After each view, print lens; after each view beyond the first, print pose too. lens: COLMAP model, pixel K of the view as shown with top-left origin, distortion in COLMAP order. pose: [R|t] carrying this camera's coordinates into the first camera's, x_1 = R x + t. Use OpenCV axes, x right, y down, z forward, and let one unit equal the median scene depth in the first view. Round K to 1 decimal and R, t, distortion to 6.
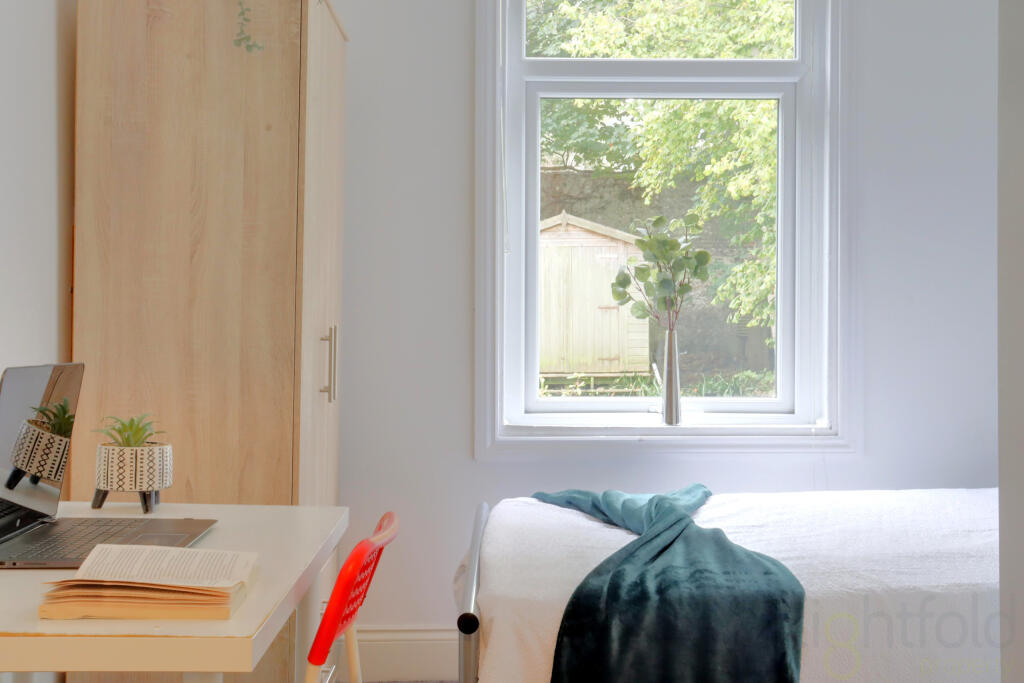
lens RADIAL K [[1402.9, 0, 511.6], [0, 1402.9, 341.5], [0, 0, 1]] dist [0.017333, 0.000000]
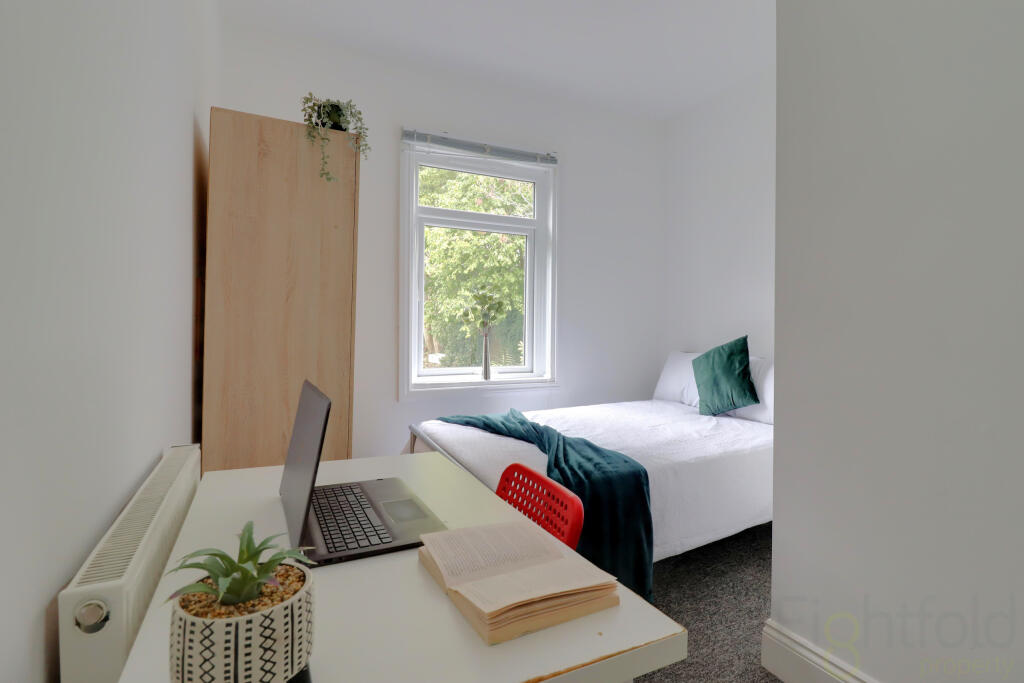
lens RADIAL K [[513.4, 0, 516.5], [0, 513.4, 327.4], [0, 0, 1]] dist [-0.000181, -0.000214]
pose [[0.896439, 0.002803, 0.443158, -0.202000], [-0.001733, 0.999995, -0.002819, -0.020599], [-0.443164, 0.001759, 0.896439, 0.262481]]
